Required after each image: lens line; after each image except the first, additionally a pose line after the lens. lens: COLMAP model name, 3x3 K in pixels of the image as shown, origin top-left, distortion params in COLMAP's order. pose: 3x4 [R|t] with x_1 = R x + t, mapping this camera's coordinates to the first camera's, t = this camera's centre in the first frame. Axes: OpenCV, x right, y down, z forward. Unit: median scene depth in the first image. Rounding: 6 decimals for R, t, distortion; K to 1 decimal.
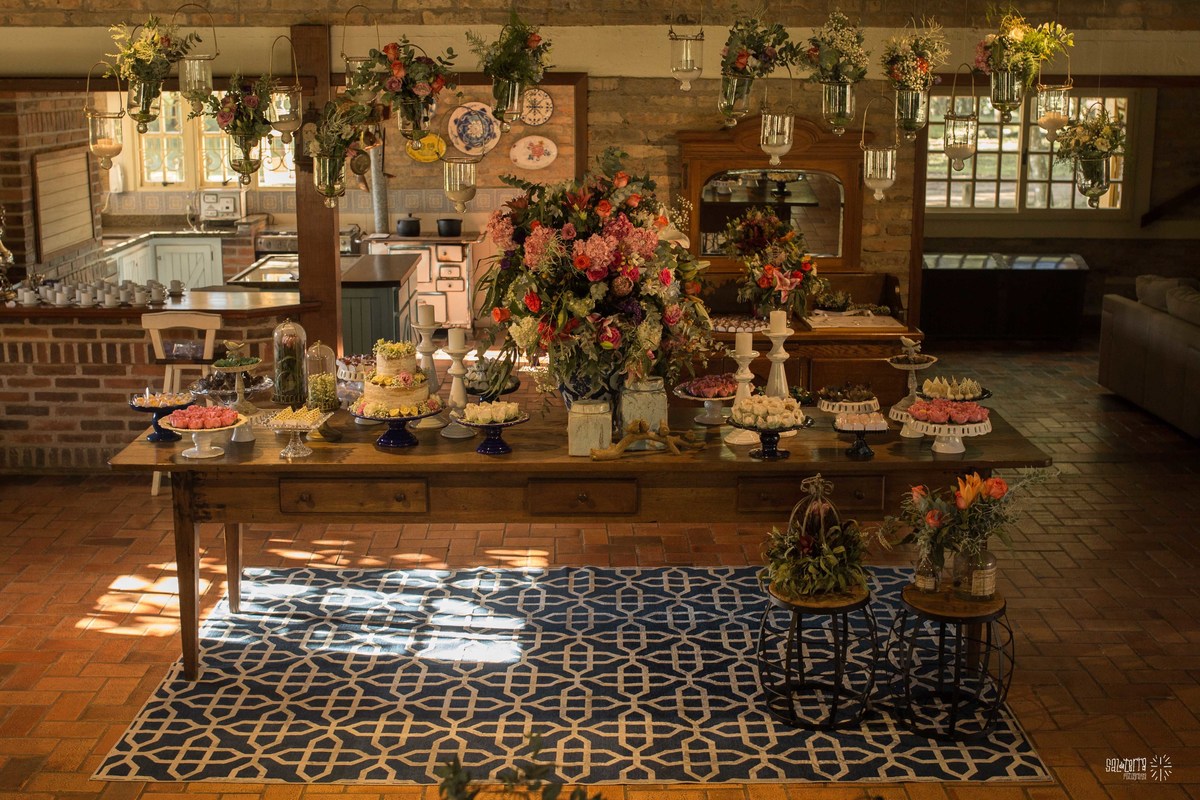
lens RADIAL K [[1447.6, 0, 600.0], [0, 1447.6, 400.0], [0, 0, 1]] dist [-0.041258, -0.012659]
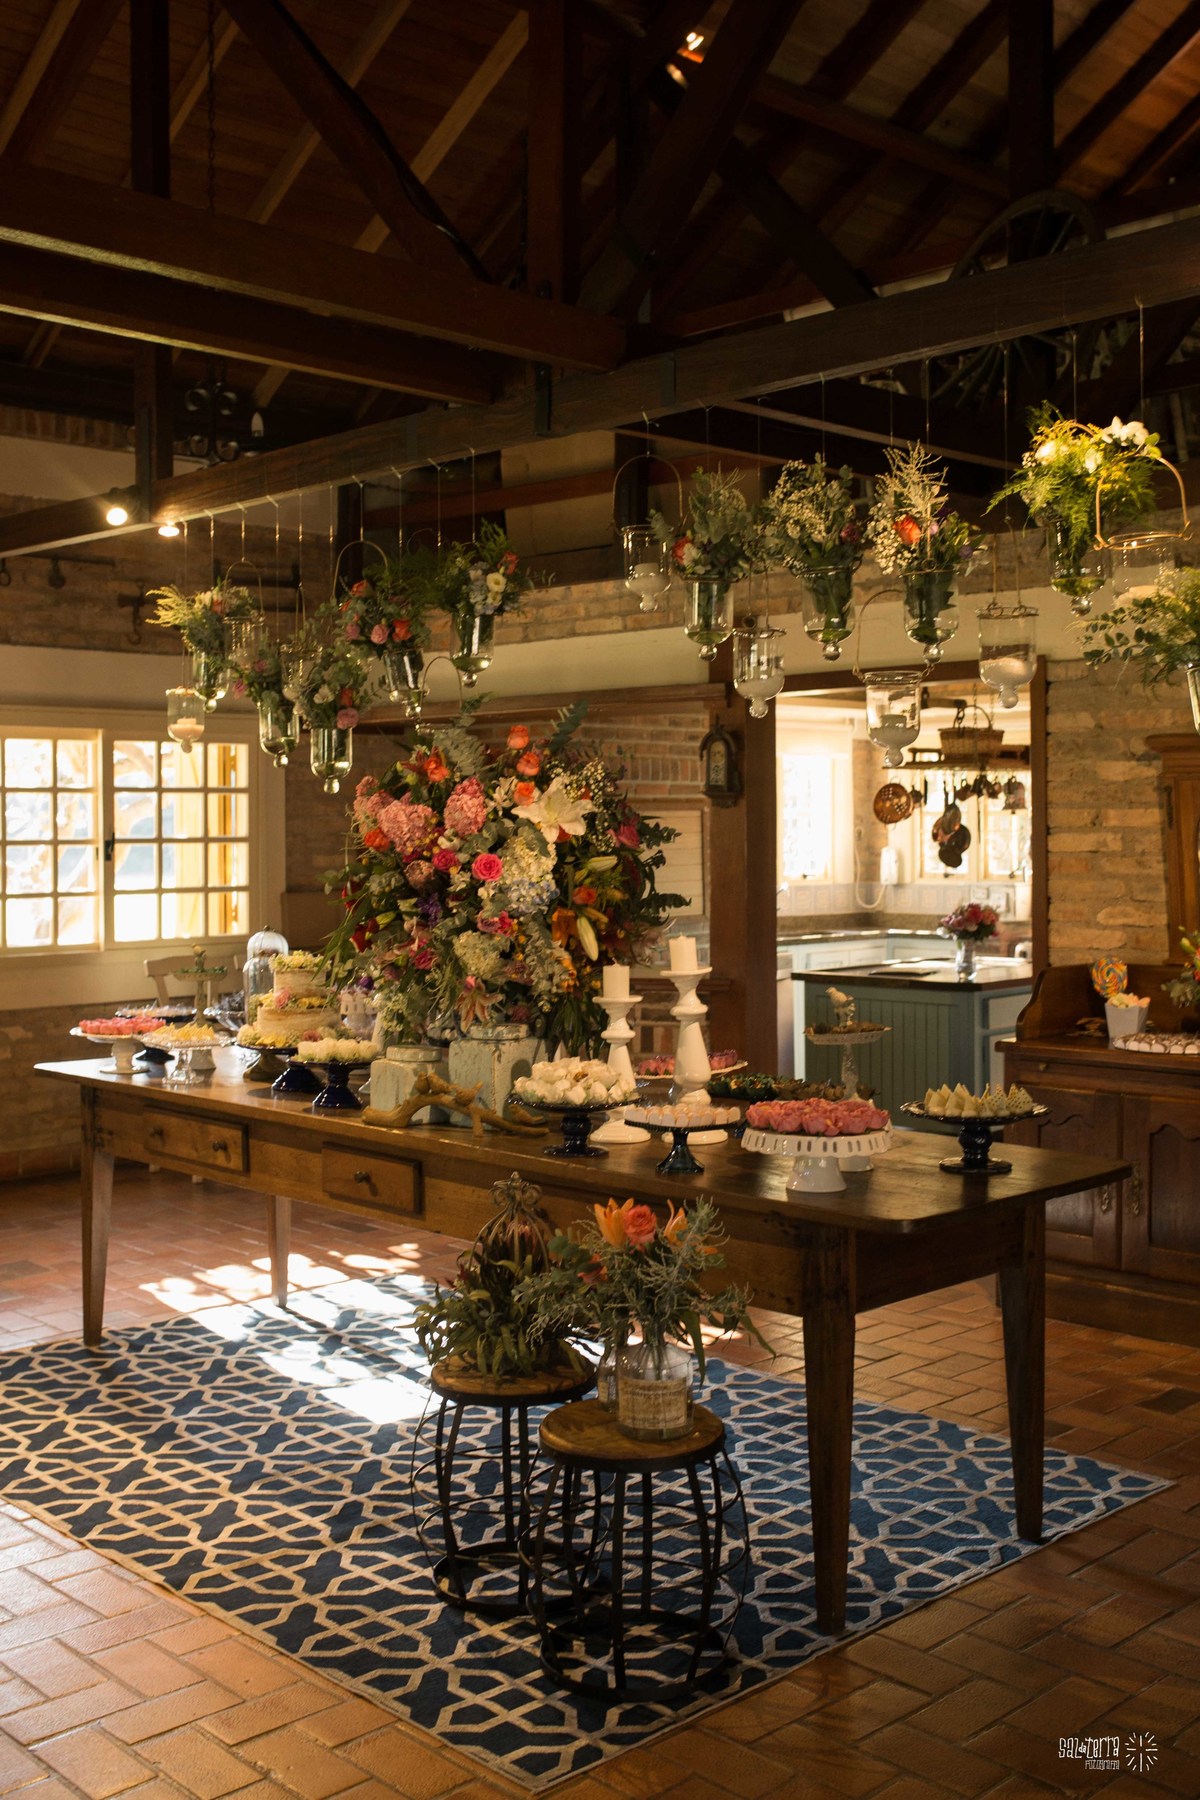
lens RADIAL K [[1869.4, 0, 600.0], [0, 1869.4, 900.0], [0, 0, 1]] dist [-0.015318, -0.006742]
pose [[0.688746, 0.024155, -0.724601, 0.700124], [-0.156995, 0.980700, -0.116534, 0.022841], [0.707801, 0.194021, 0.679245, 0.437185]]
